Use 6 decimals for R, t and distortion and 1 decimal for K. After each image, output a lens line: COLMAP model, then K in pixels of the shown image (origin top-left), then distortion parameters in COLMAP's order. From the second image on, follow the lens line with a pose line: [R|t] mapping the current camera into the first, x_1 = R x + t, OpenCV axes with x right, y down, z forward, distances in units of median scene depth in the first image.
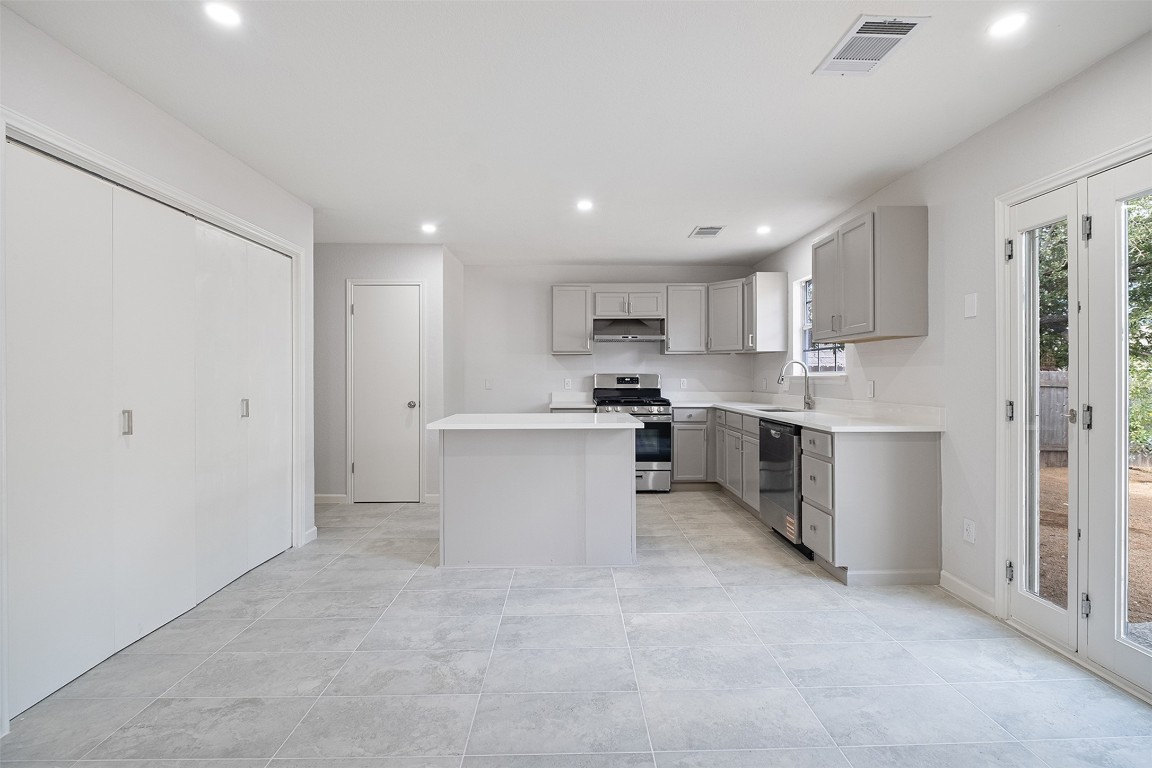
lens RADIAL K [[502.1, 0, 578.5], [0, 502.1, 372.3], [0, 0, 1]] dist [0.002701, -0.004846]
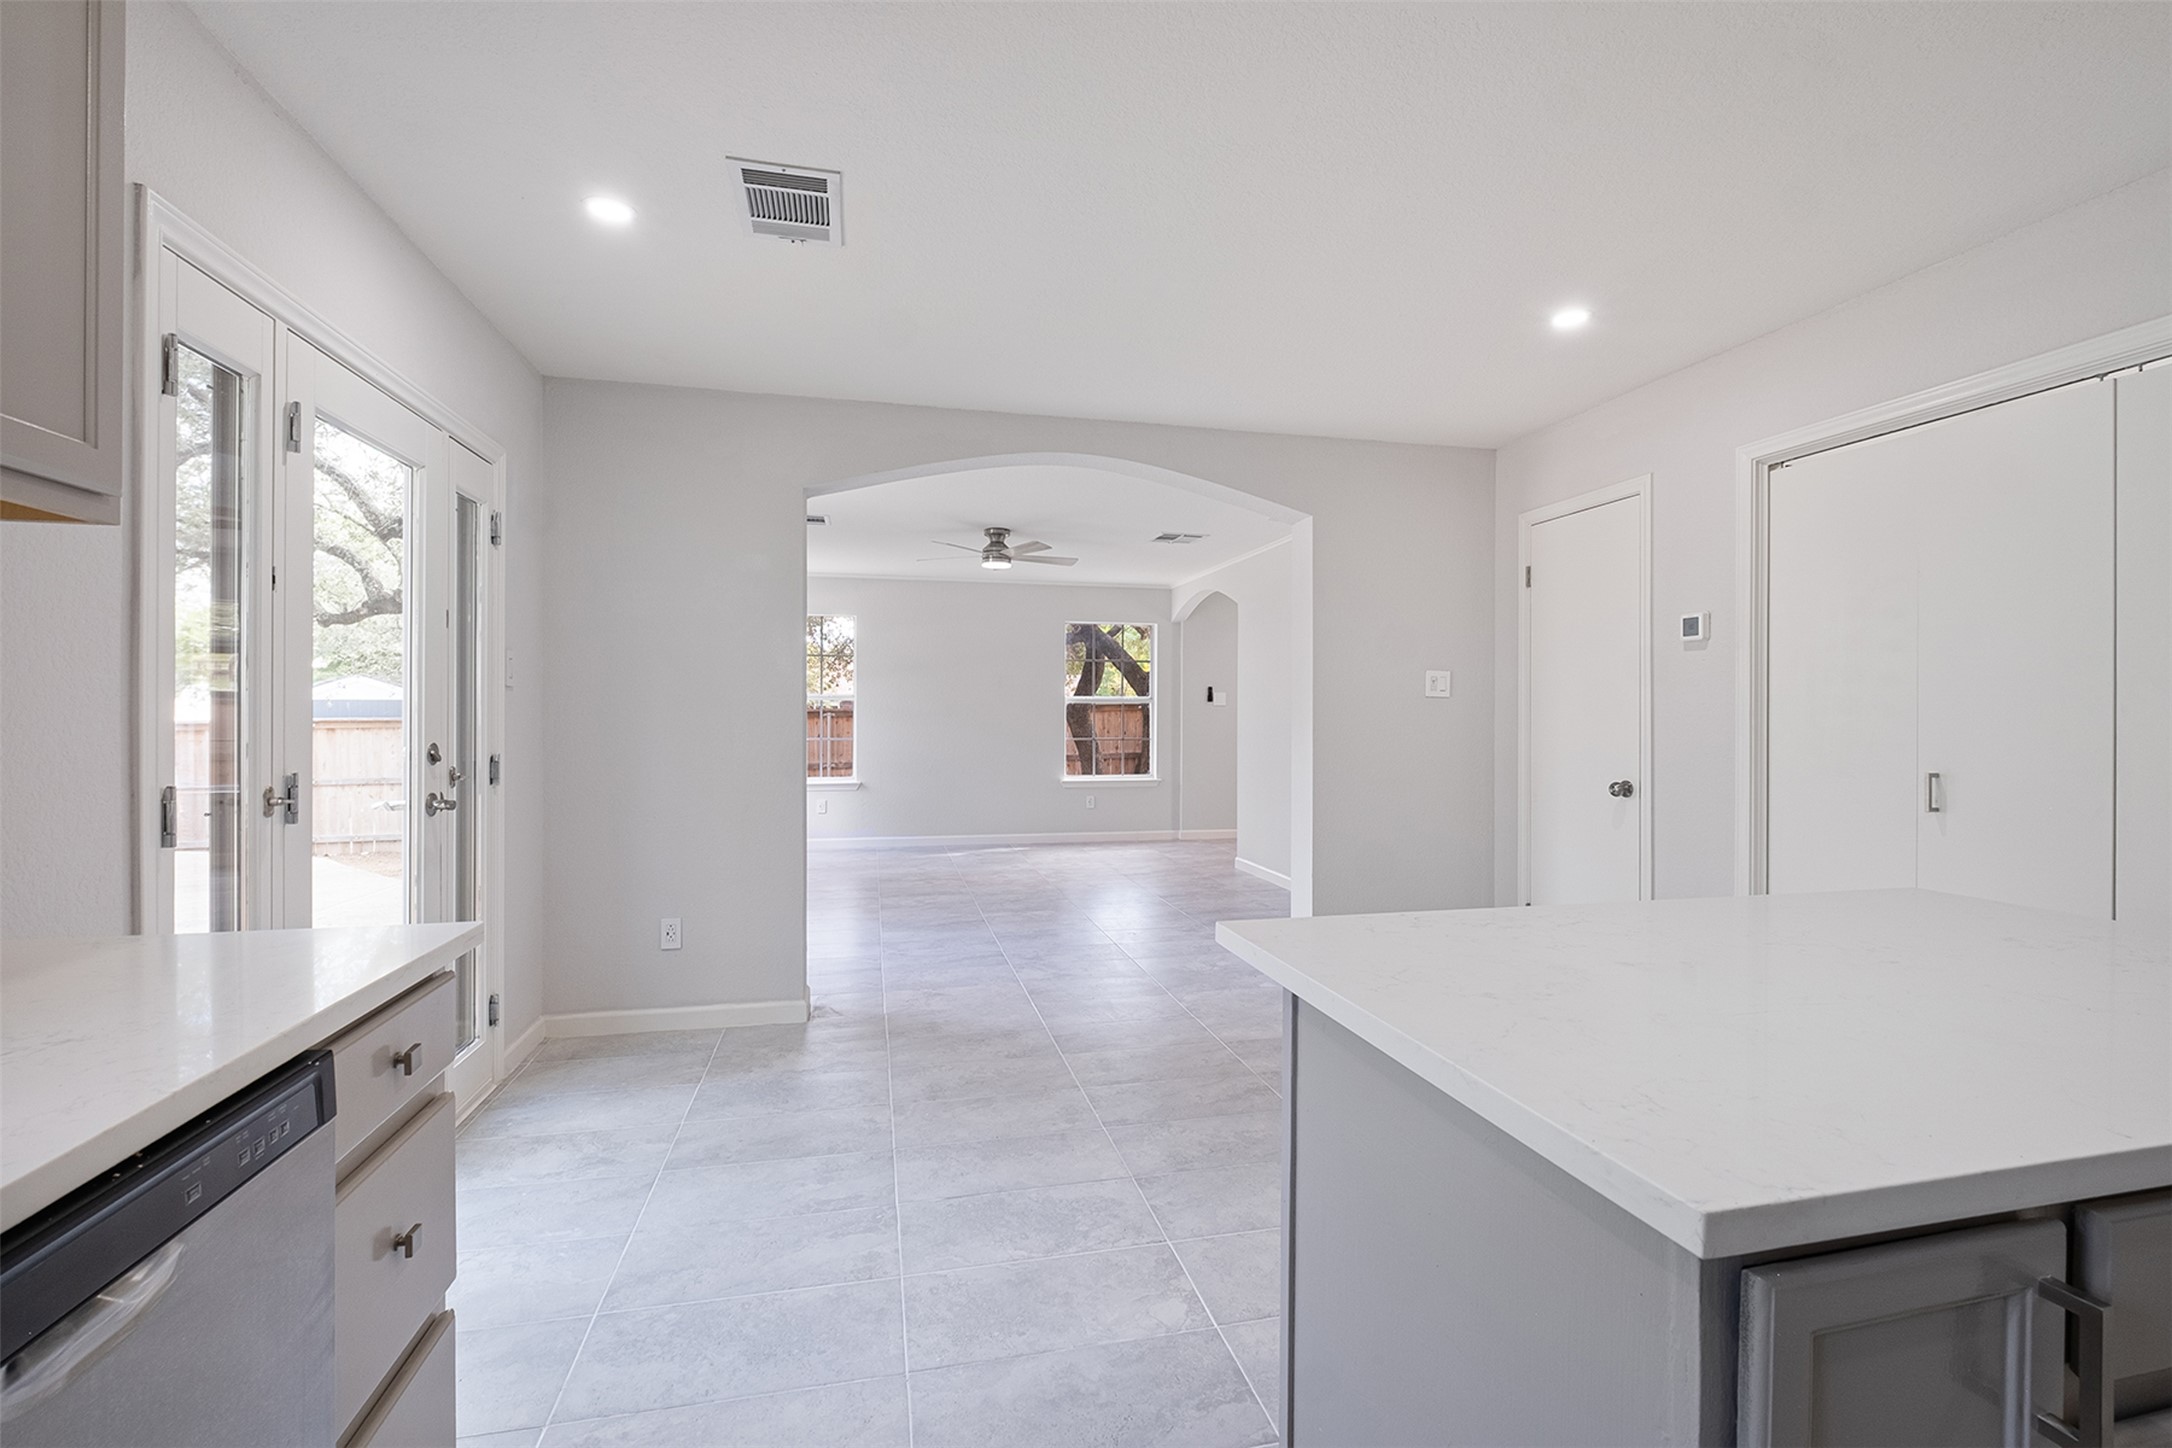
lens RADIAL K [[946.7, 0, 1088.3], [0, 946.7, 713.6], [0, 0, 1]] dist [0.002701, -0.004846]
pose [[-0.978531, -0.000919, -0.206096, 0.174193], [-0.000011, 0.999990, -0.004404, 0.002685], [0.206098, -0.004307, -0.978522, 0.880127]]
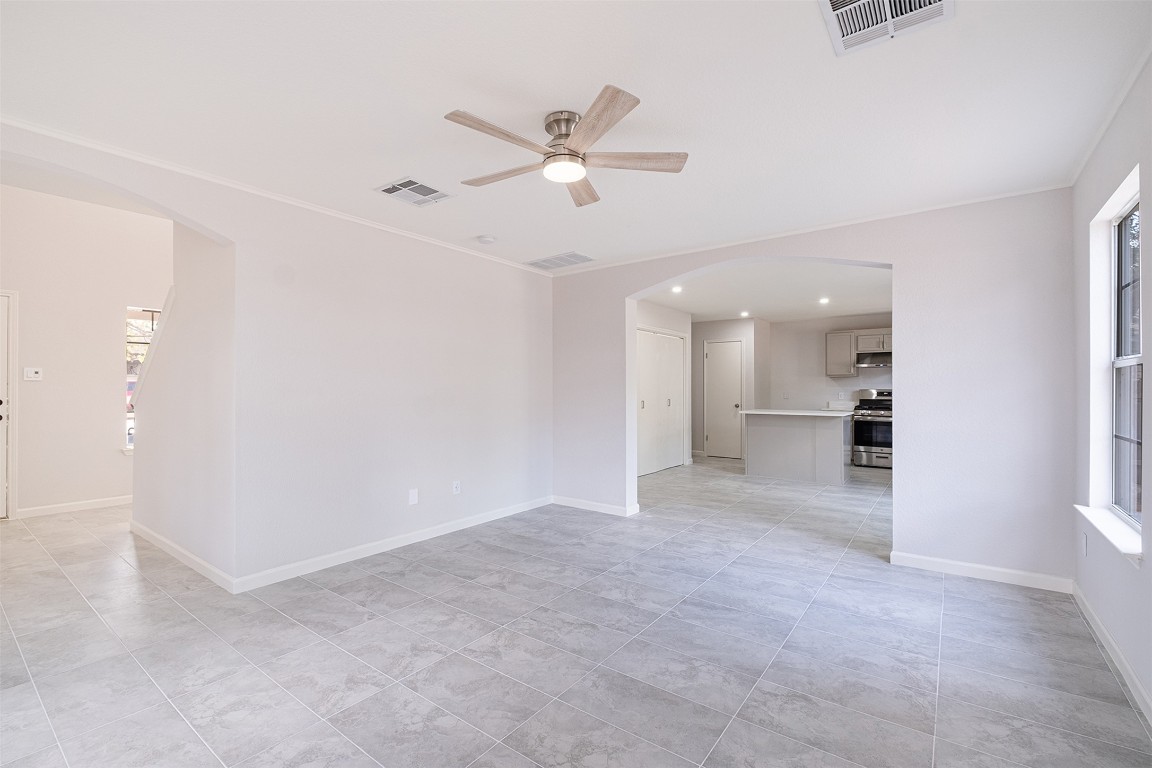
lens RADIAL K [[502.1, 0, 574.8], [0, 502.1, 381.4], [0, 0, 1]] dist [0.002701, -0.004846]
pose [[0.787270, -0.006650, -0.616572, 0.328453], [0.000720, 0.999951, -0.009867, -0.007113], [0.616608, 0.007324, 0.787237, -0.801543]]
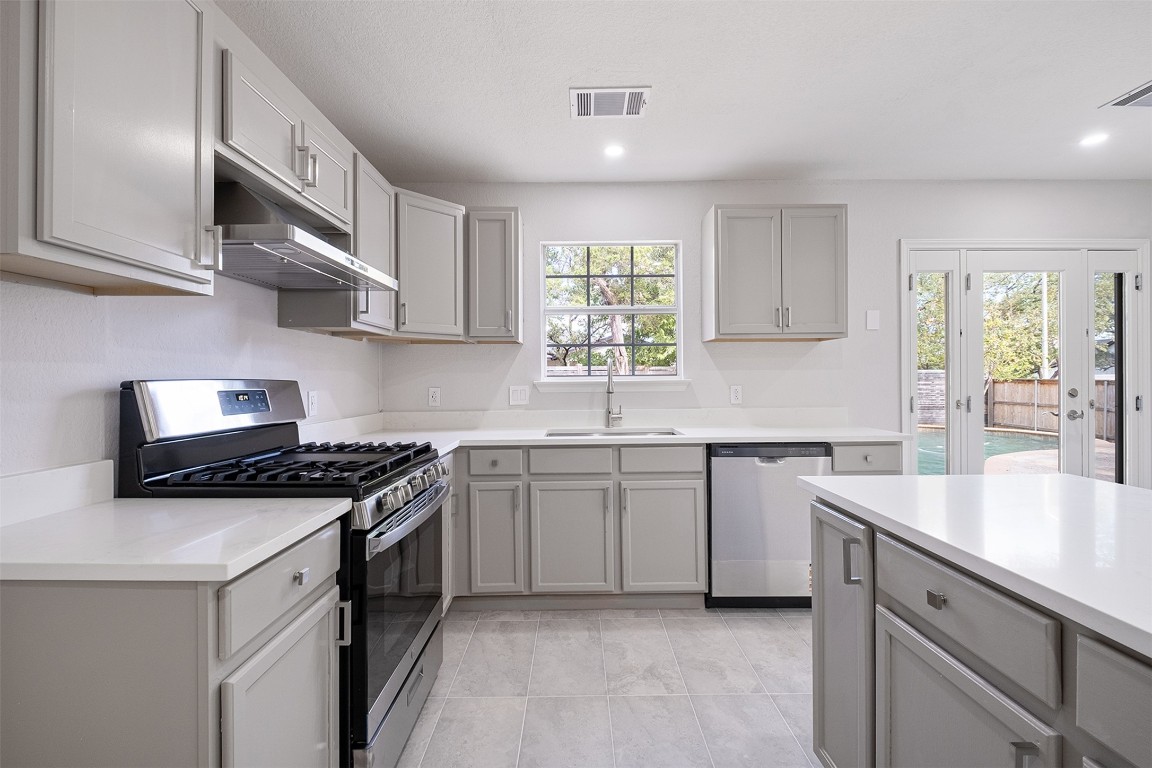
lens RADIAL K [[502.1, 0, 580.4], [0, 502.1, 380.1], [0, 0, 1]] dist [0.002701, -0.004846]
pose [[0.012634, -0.002691, 0.999917, -0.230825], [0.002000, 0.999994, 0.002666, 0.003262], [-0.999918, 0.001966, 0.012640, 0.910728]]
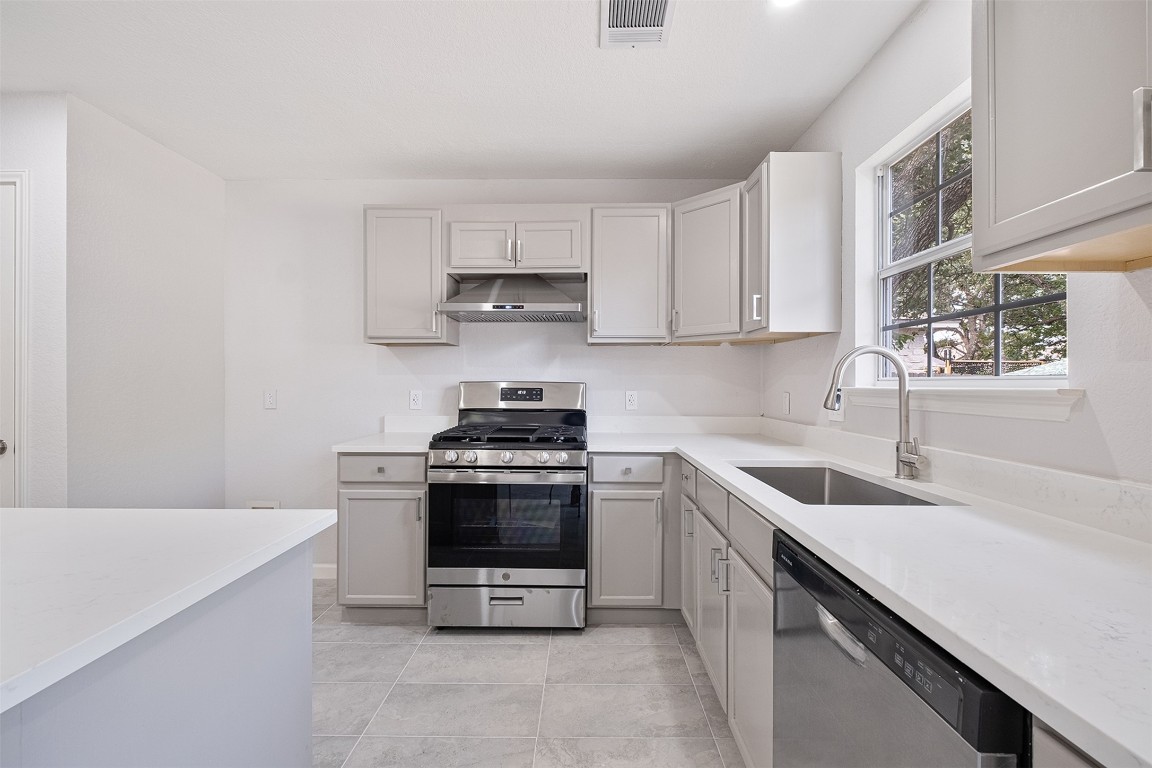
lens RADIAL K [[502.1, 0, 576.4], [0, 502.1, 381.9], [0, 0, 1]] dist [0.002701, -0.004846]
pose [[0.999441, 0.002183, -0.033375, 0.198243], [-0.001976, 0.999979, 0.006240, 0.000076], [0.033388, -0.006171, 0.999423, 0.547974]]
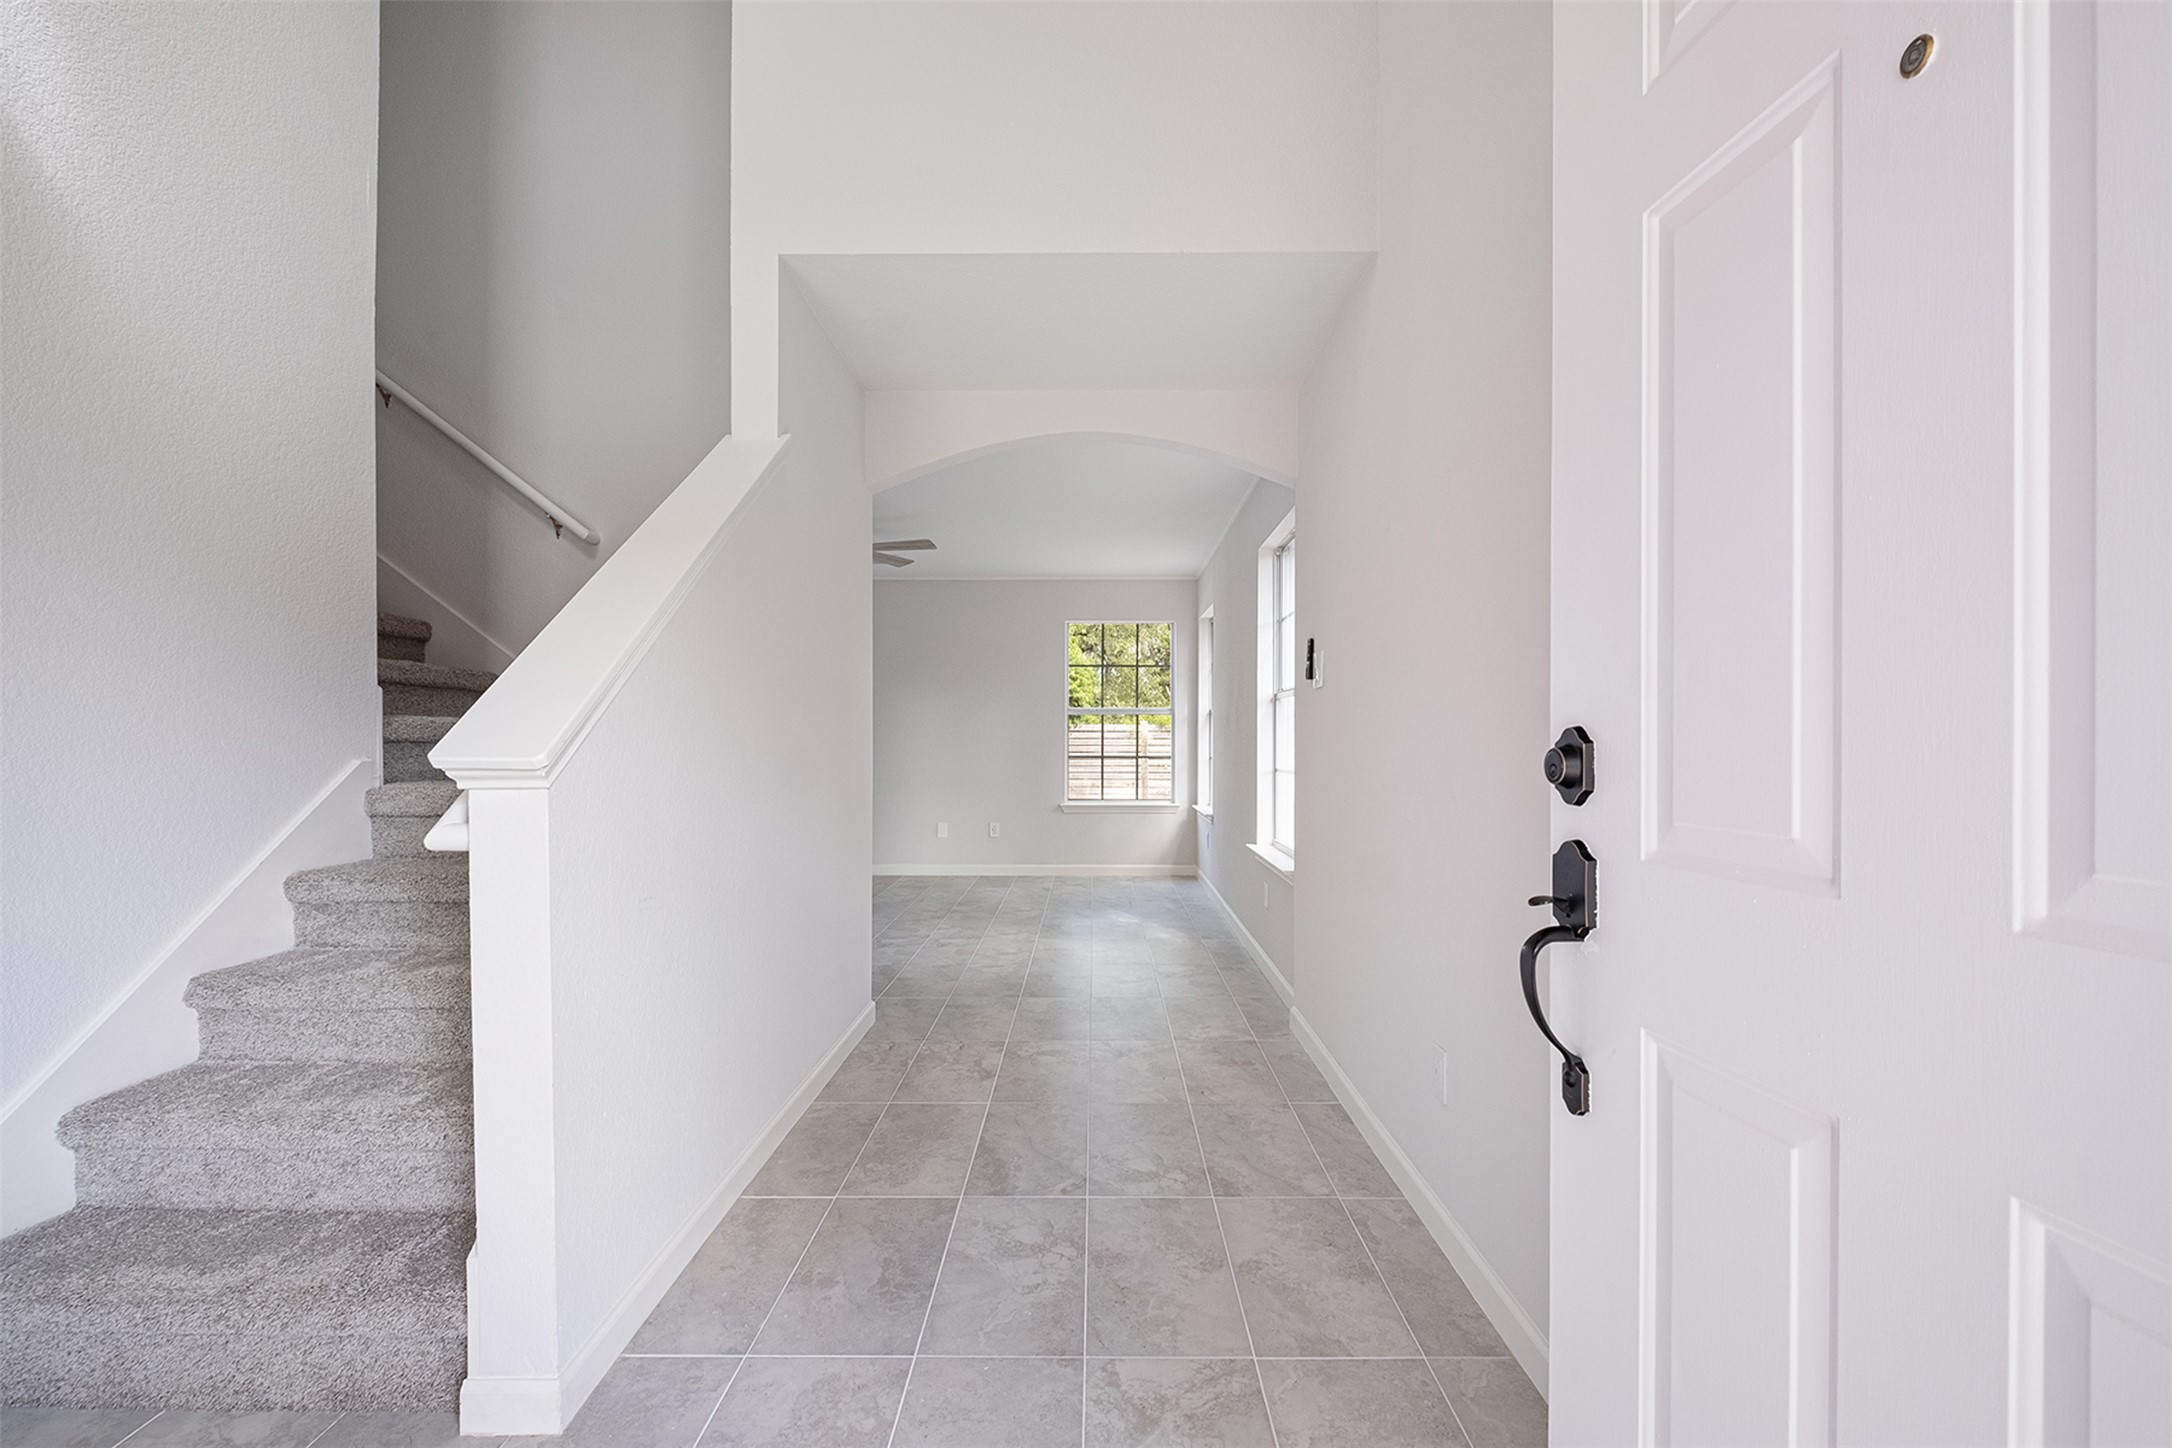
lens RADIAL K [[946.7, 0, 1092.0], [0, 946.7, 740.1], [0, 0, 1]] dist [0.002701, -0.004846]
pose [[0.022293, 0.001482, 0.999750, -1.143335], [-0.004795, 0.999988, -0.001376, 0.016055], [-0.999740, -0.004763, 0.022299, -0.768151]]
